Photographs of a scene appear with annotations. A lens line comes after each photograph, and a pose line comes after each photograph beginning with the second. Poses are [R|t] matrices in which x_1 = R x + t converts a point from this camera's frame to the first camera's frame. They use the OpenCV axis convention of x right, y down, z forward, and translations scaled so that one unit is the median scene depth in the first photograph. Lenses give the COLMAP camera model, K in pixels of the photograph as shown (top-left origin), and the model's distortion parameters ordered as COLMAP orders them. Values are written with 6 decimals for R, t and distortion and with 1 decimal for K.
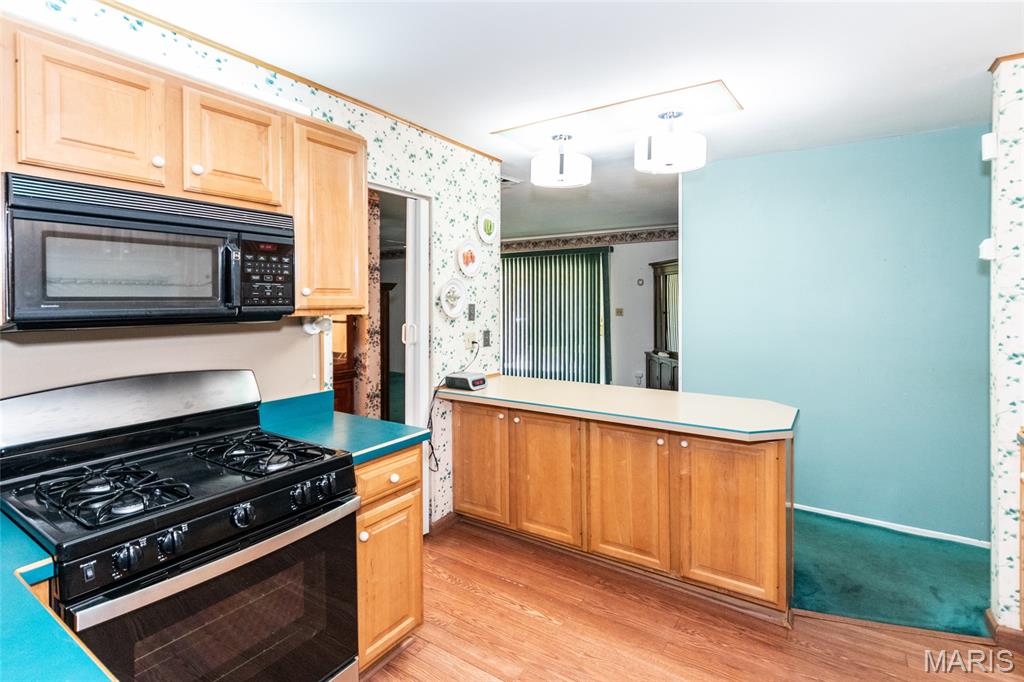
lens RADIAL K [[493.9, 0, 509.0], [0, 493.9, 310.1], [0, 0, 1]] dist [-0.003688, -0.000392]
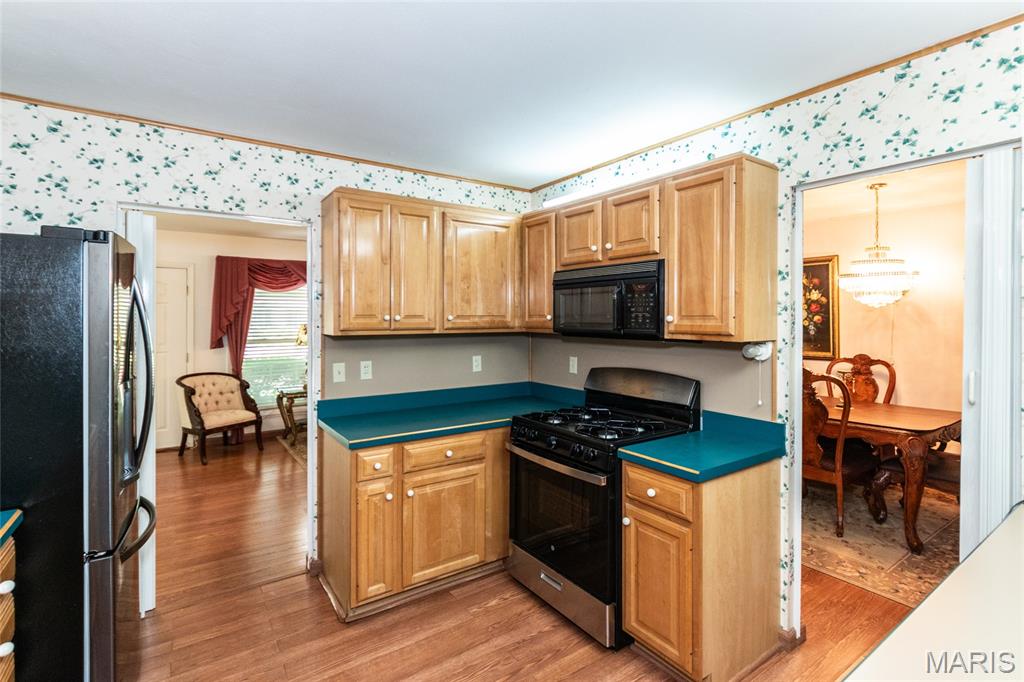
lens RADIAL K [[493.9, 0, 509.0], [0, 493.9, 310.1], [0, 0, 1]] dist [-0.003688, -0.000392]
pose [[-0.367038, -0.003342, -0.930200, 0.907513], [-0.010986, 0.999939, 0.000743, -0.057862], [0.930141, 0.010491, -0.367052, 1.131578]]
